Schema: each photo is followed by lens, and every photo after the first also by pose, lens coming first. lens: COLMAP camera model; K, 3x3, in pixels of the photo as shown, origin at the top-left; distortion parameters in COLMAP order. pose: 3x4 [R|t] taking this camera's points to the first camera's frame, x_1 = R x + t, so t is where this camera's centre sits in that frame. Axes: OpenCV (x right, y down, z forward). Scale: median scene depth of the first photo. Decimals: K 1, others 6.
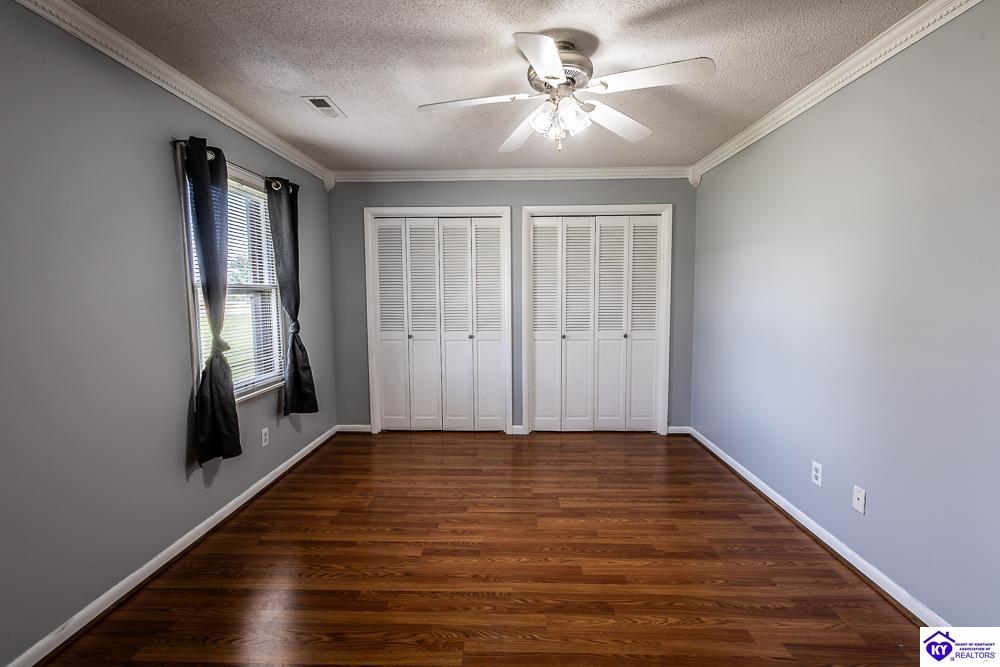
lens RADIAL K [[460.7, 0, 498.3], [0, 460.7, 331.9], [0, 0, 1]] dist [0.015897, -0.004288]
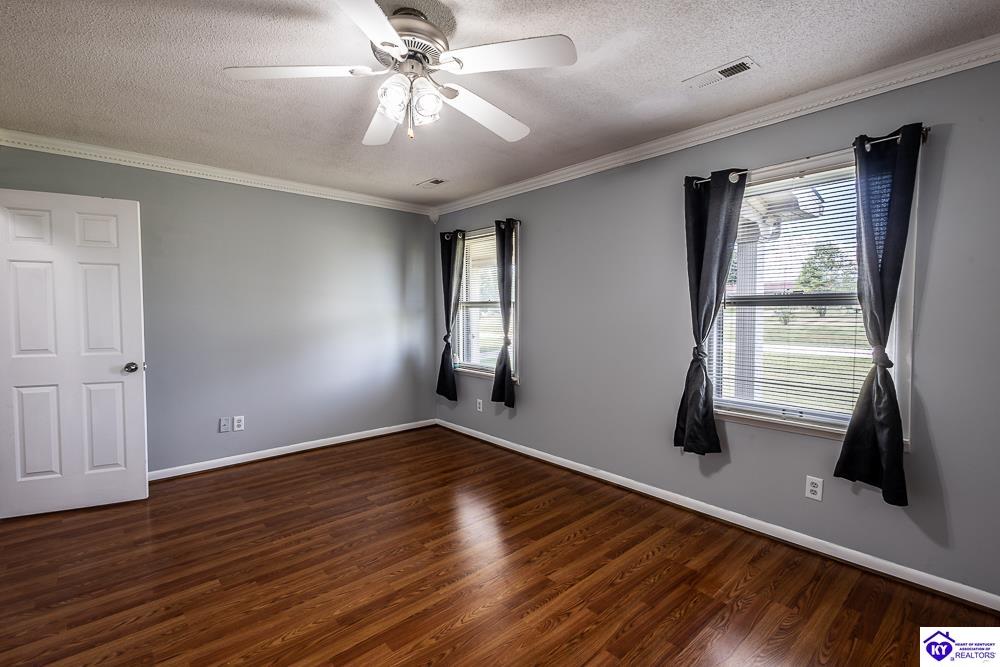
lens RADIAL K [[460.7, 0, 498.2], [0, 460.7, 333.4], [0, 0, 1]] dist [0.015897, -0.004288]
pose [[-0.730144, 0.040868, -0.682070, 0.626023], [-0.047461, 0.992766, 0.110290, -0.141336], [0.681643, 0.112899, -0.722922, 1.808581]]
